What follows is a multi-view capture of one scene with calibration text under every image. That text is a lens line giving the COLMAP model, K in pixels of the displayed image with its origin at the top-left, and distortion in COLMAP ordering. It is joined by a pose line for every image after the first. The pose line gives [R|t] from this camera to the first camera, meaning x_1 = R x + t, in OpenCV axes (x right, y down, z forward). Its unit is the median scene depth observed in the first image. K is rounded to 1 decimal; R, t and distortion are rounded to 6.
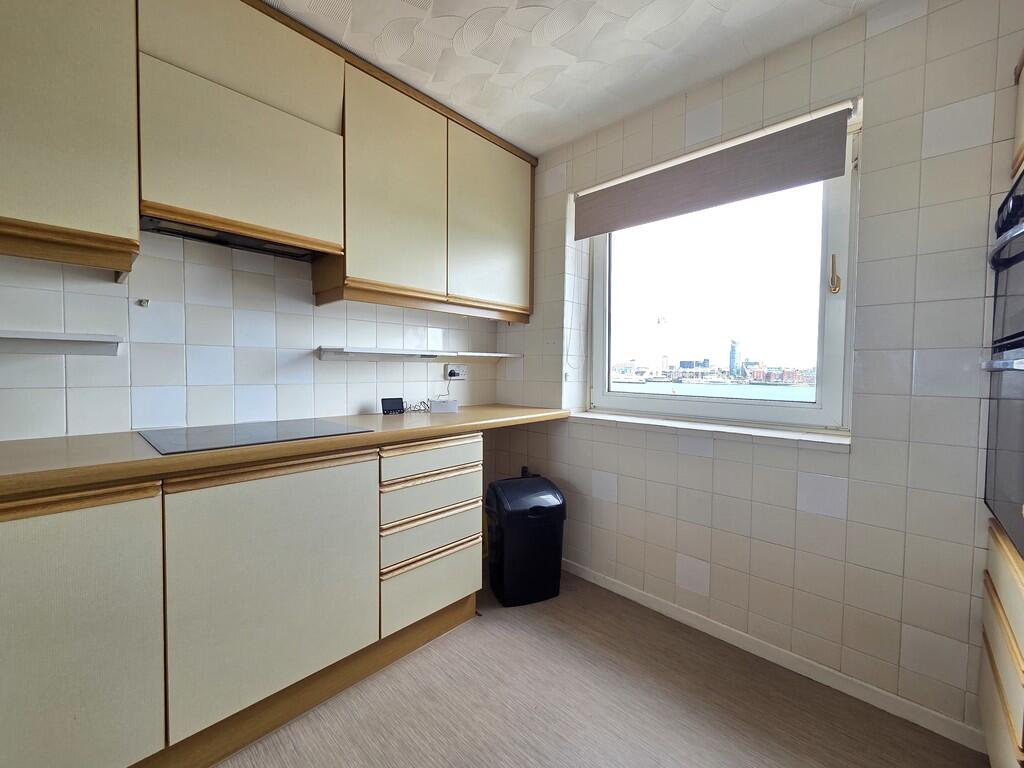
lens RADIAL K [[417.7, 0, 511.4], [0, 417.7, 382.9], [0, 0, 1]] dist [0.002023, -0.000077]
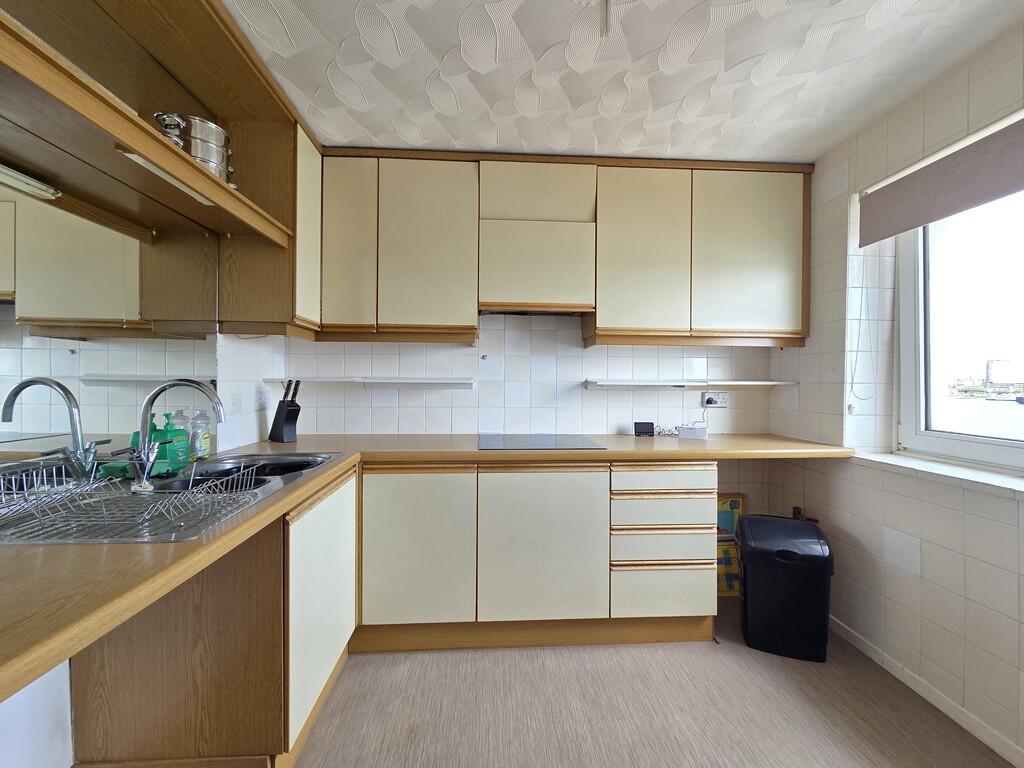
lens RADIAL K [[417.7, 0, 511.4], [0, 417.7, 382.9], [0, 0, 1]] dist [0.002023, -0.000077]
pose [[0.728198, -0.003549, -0.685358, 0.251723], [-0.022011, 0.999350, -0.028562, -0.033024], [0.685013, 0.035884, 0.727646, -0.100562]]
